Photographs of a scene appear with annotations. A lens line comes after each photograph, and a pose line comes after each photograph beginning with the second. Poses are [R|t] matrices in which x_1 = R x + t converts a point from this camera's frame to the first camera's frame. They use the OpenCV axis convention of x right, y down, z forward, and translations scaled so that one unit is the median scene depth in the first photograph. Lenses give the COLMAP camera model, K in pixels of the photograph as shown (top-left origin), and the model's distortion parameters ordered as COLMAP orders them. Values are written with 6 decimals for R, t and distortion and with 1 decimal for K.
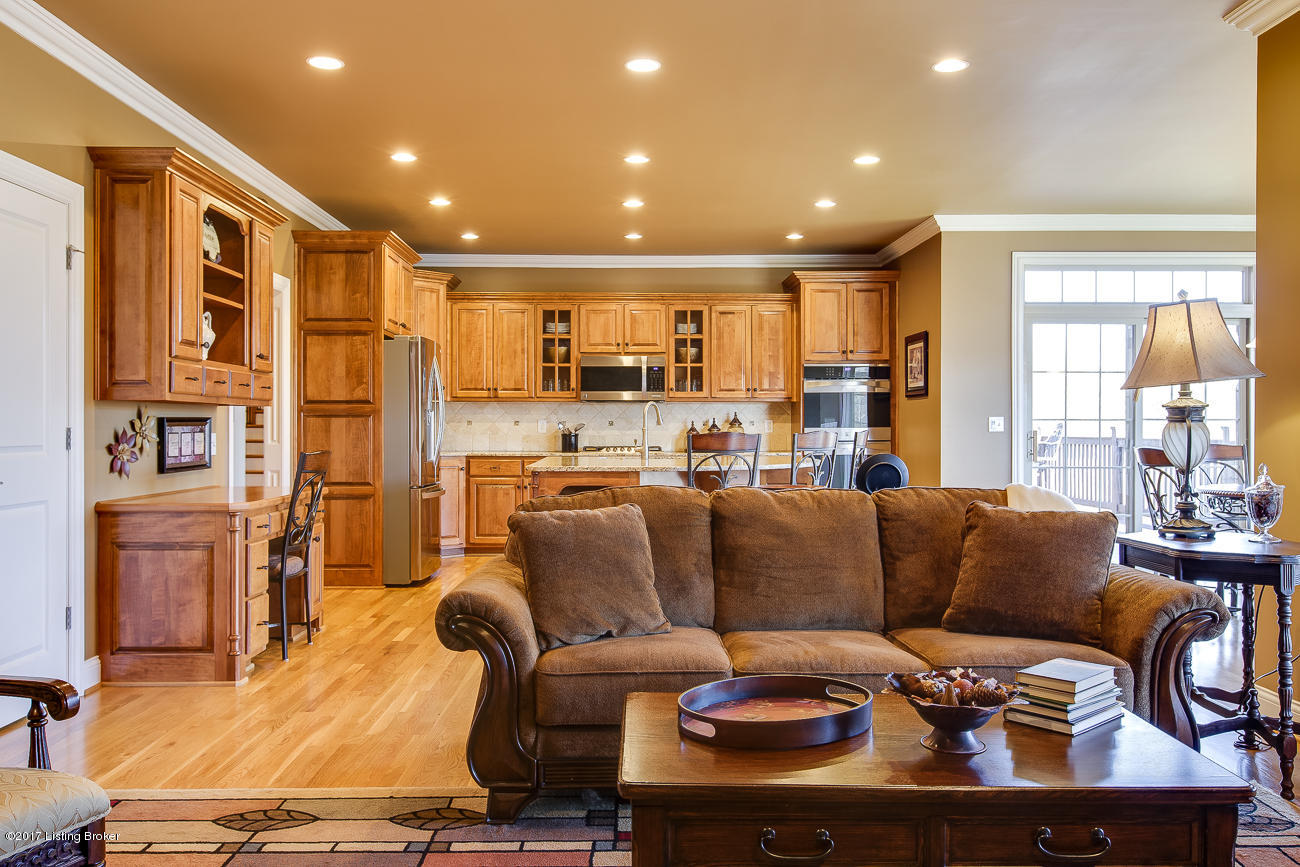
lens RADIAL K [[843.4, 0, 650.0], [0, 843.4, 433.5], [0, 0, 1]] dist [0.001633, 0.001585]
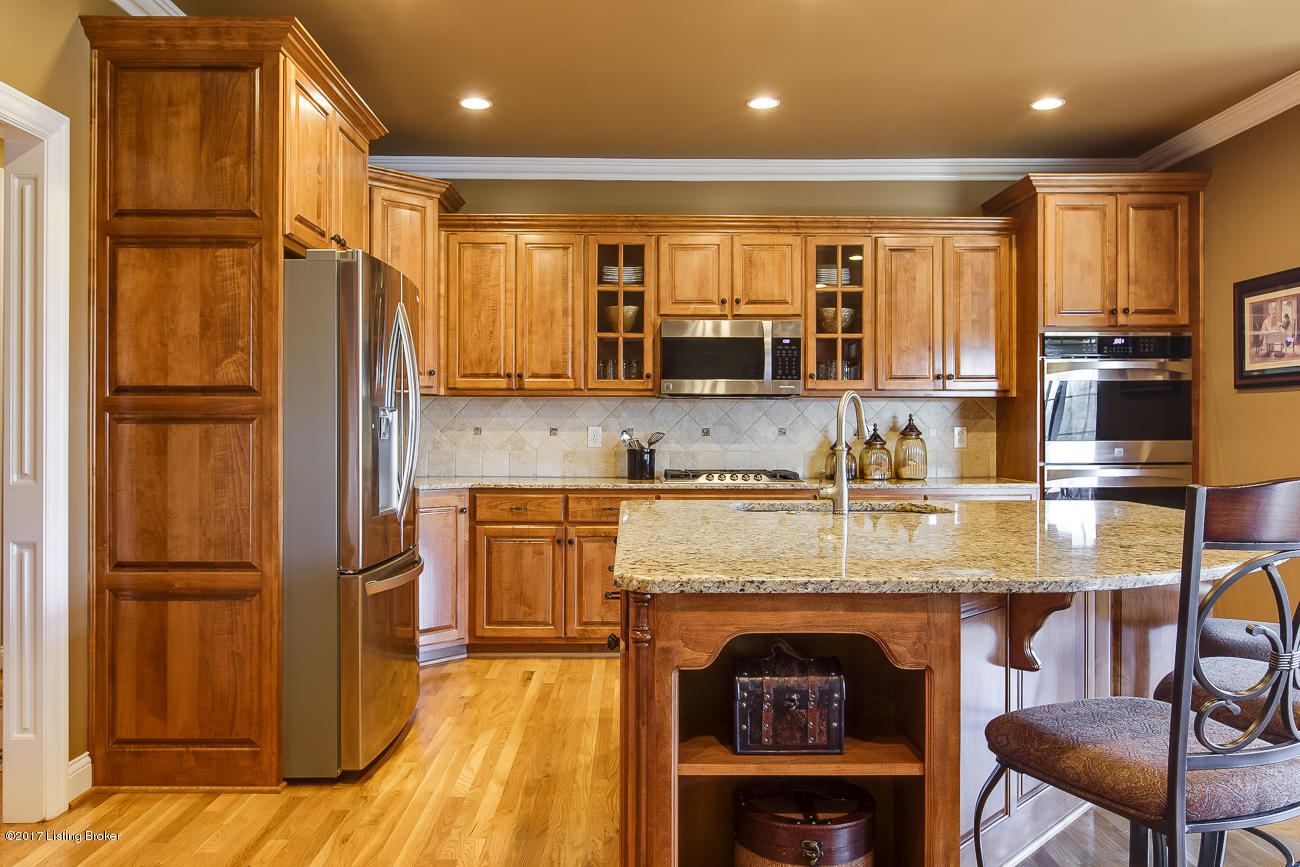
lens RADIAL K [[843.4, 0, 650.0], [0, 843.4, 433.5], [0, 0, 1]] dist [0.001633, 0.001585]
pose [[0.999659, 0.001833, -0.026055, -0.074490], [-0.001945, 0.999989, -0.004250, -0.008869], [0.026047, 0.004300, 0.999651, 0.400672]]
